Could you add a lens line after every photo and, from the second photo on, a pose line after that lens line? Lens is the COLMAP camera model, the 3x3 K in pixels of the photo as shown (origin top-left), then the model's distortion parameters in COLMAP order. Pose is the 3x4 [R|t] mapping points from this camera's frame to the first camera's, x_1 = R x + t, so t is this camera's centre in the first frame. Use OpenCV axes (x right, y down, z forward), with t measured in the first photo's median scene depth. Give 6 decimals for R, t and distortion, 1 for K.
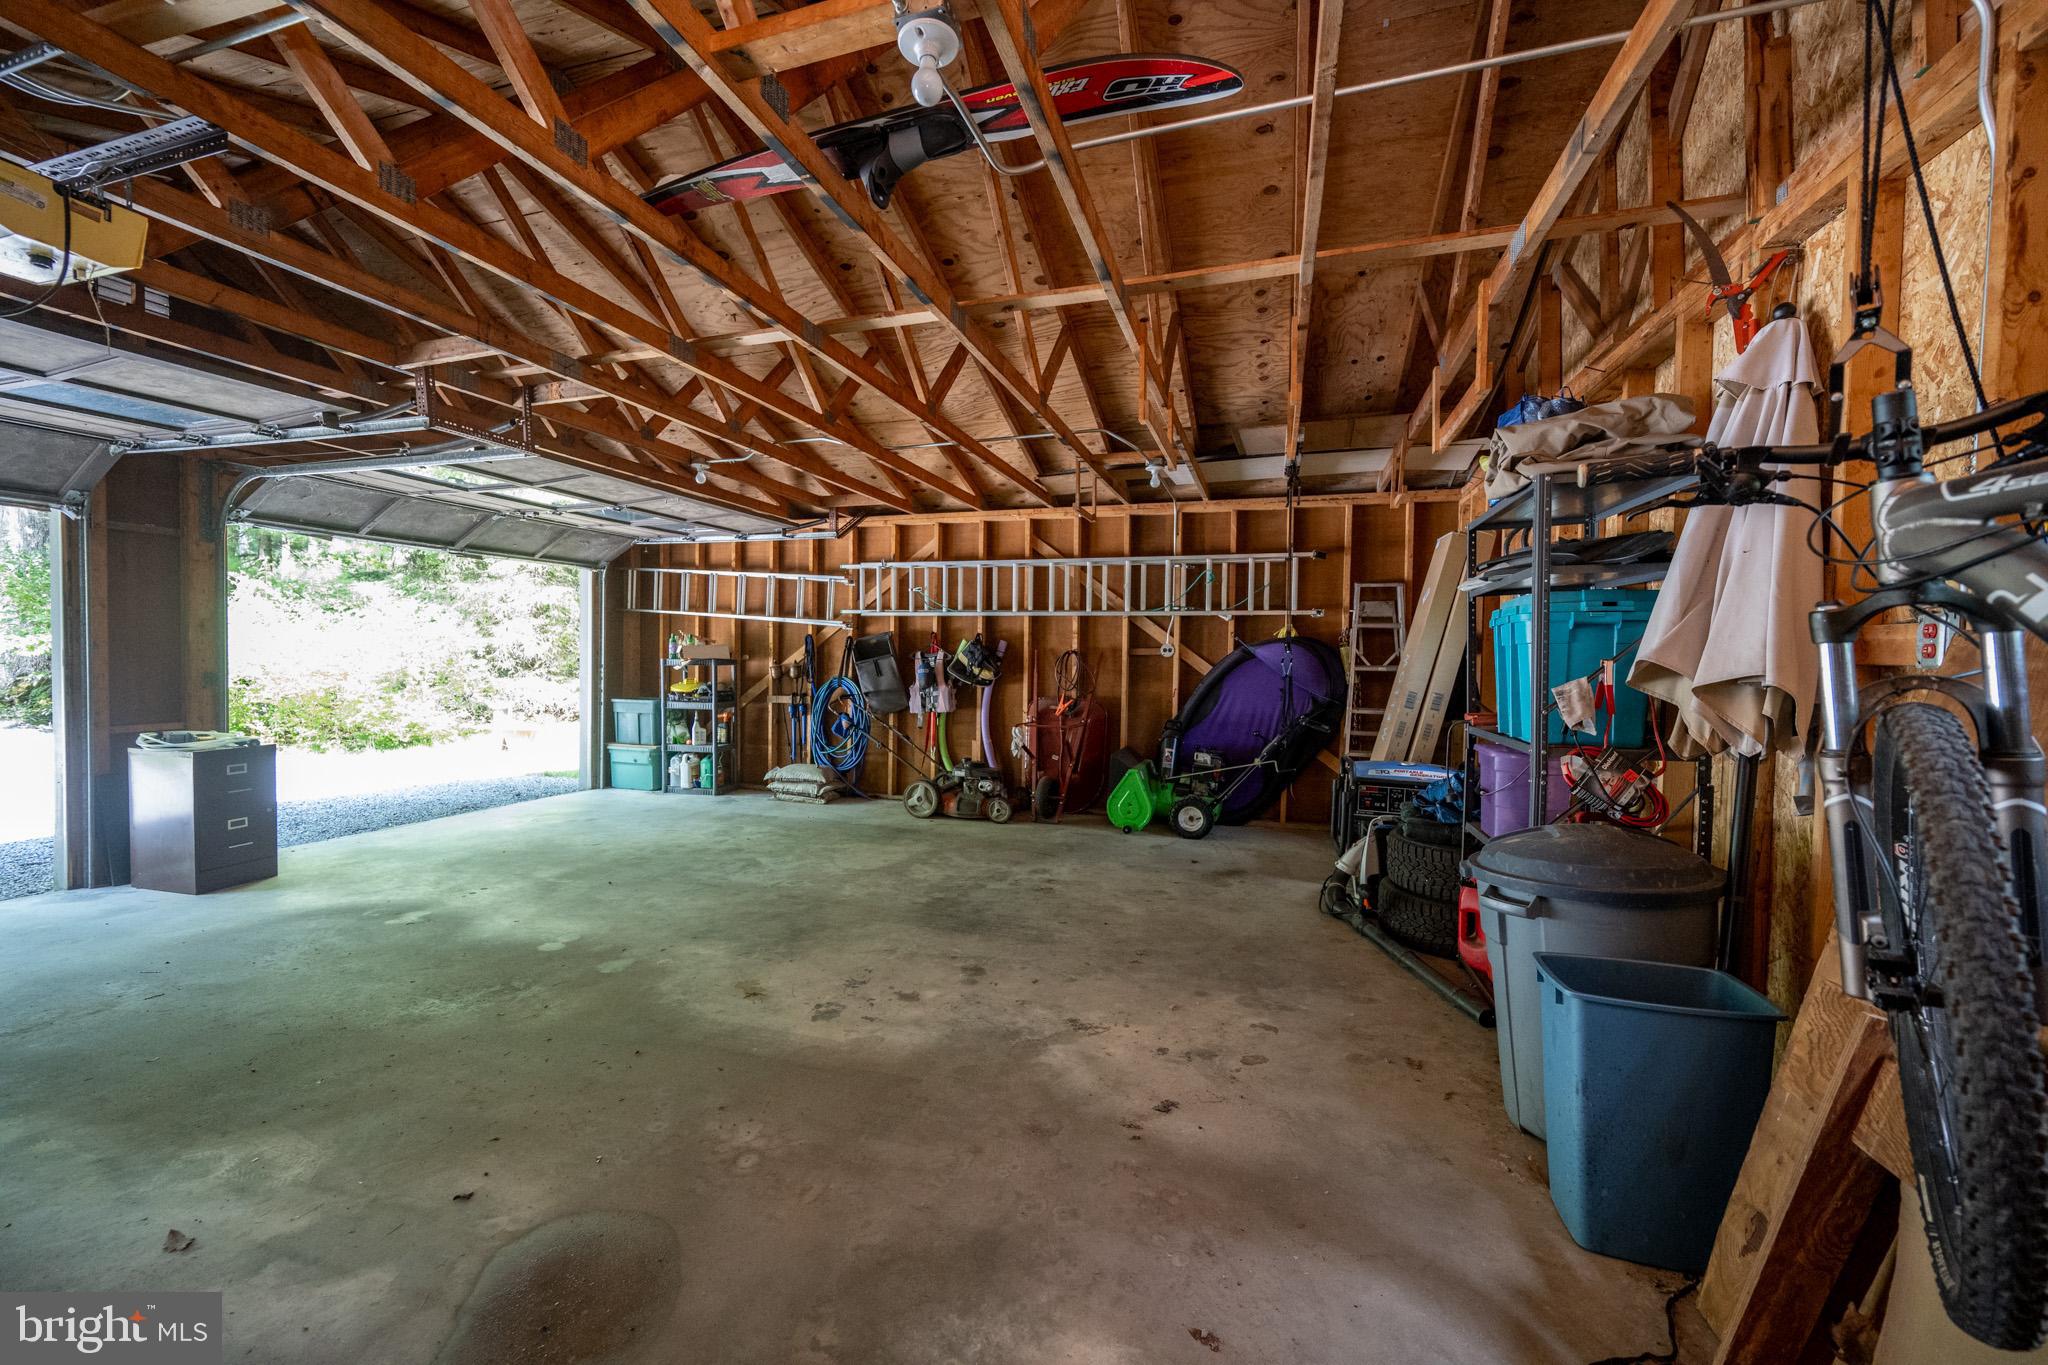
lens RADIAL K [[811.8, 0, 992.2], [0, 811.8, 650.0], [0, 0, 1]] dist [0.000920, 0.000291]
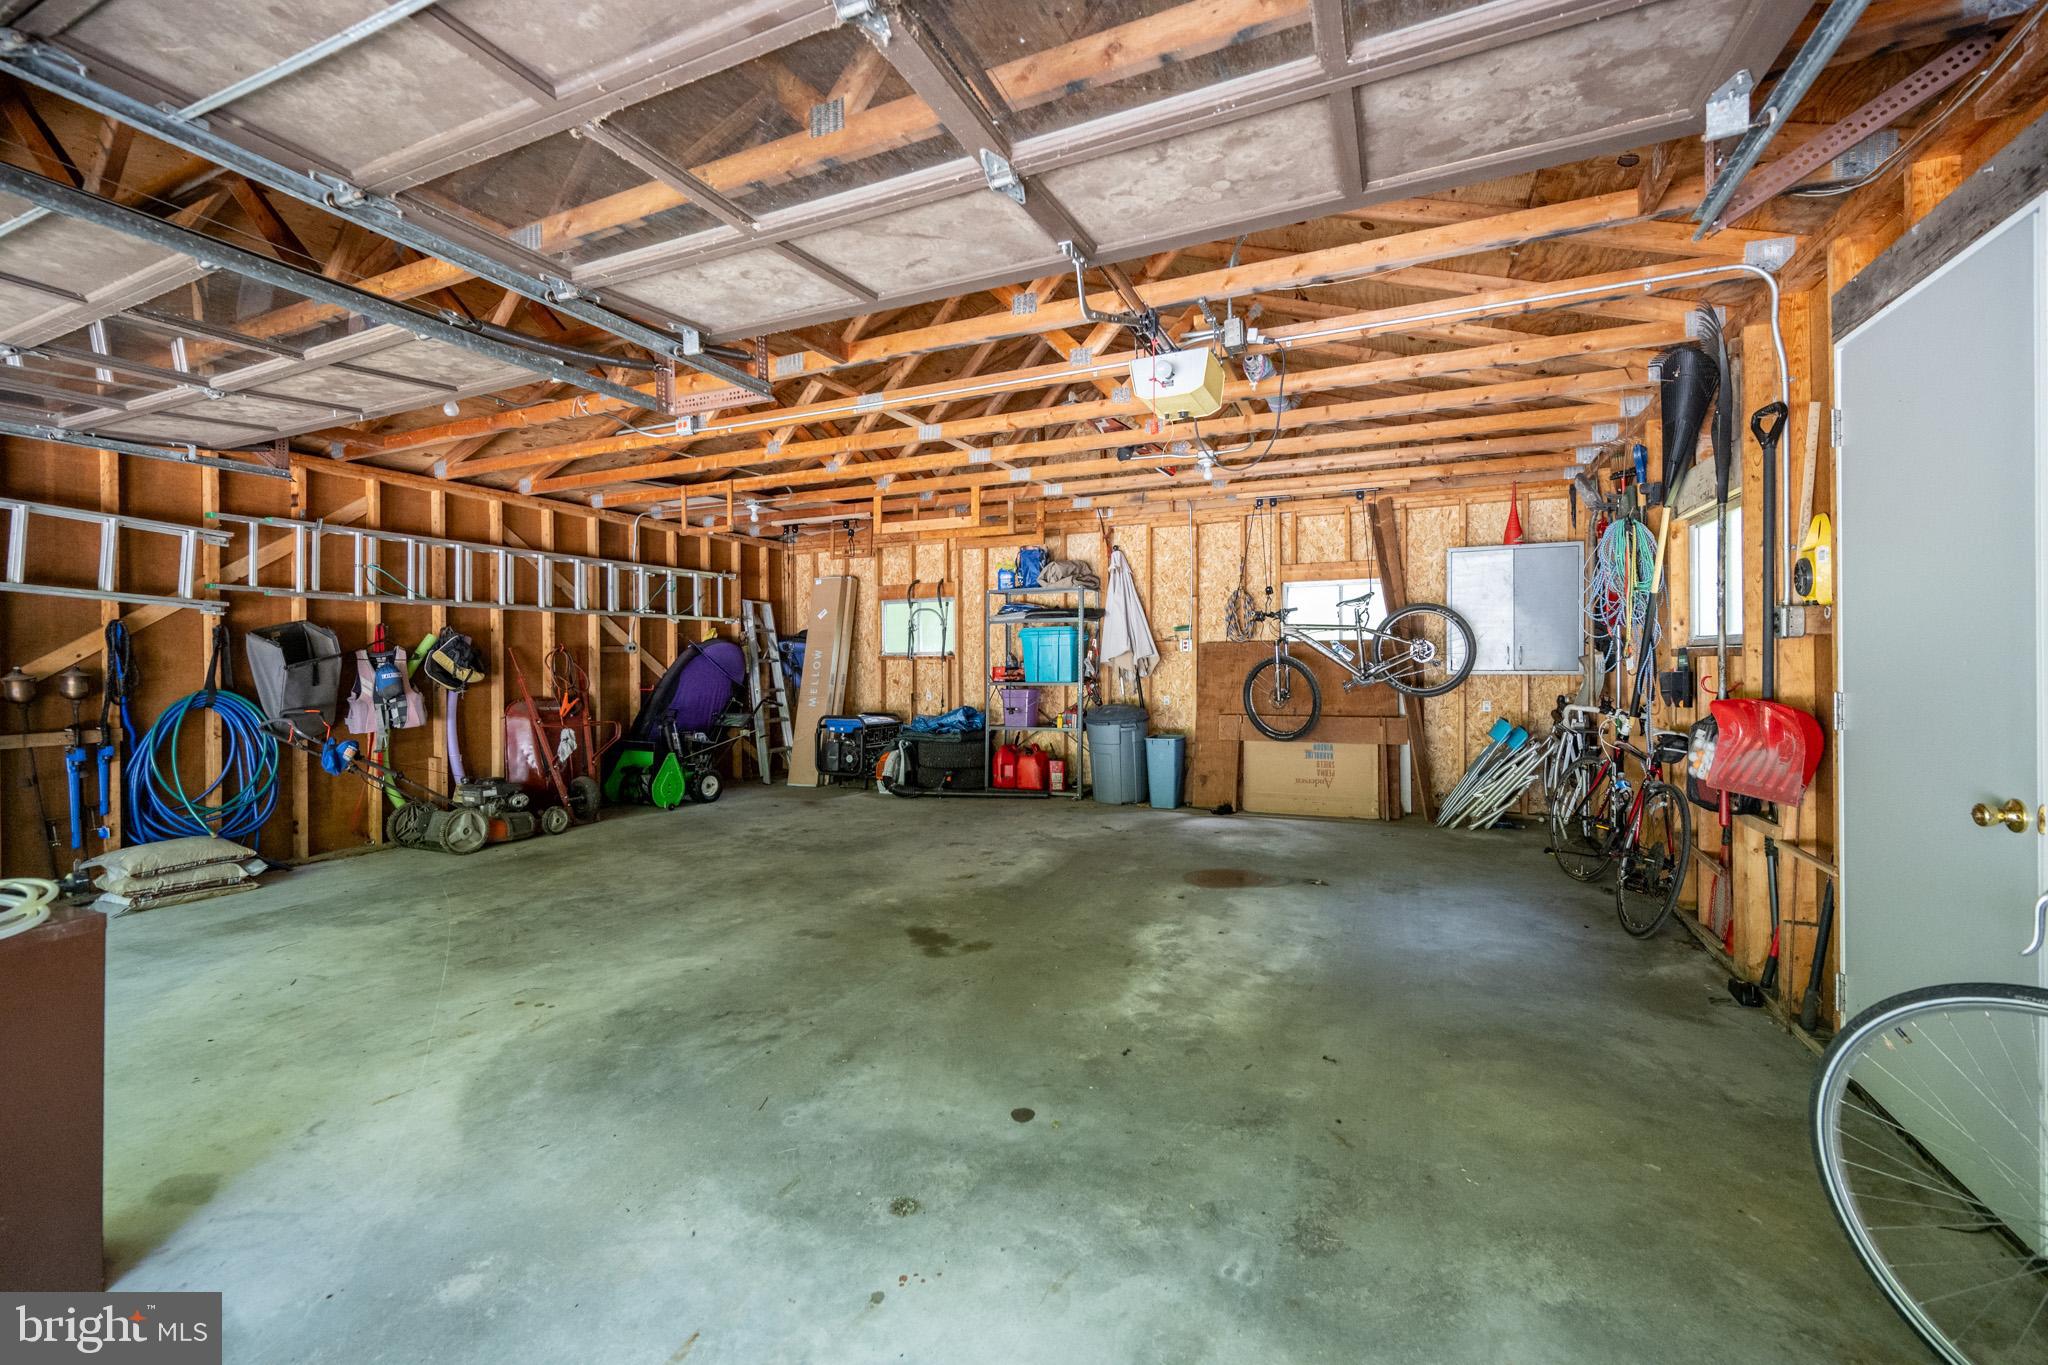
lens RADIAL K [[848.3, 0, 1028.7], [0, 848.3, 646.9], [0, 0, 1]] dist [0.000436, 0.000071]
pose [[0.093239, 0.003339, 0.995638, -0.870315], [-0.001432, 0.999994, -0.003219, 0.000393], [-0.995643, -0.001125, 0.093243, 0.349868]]
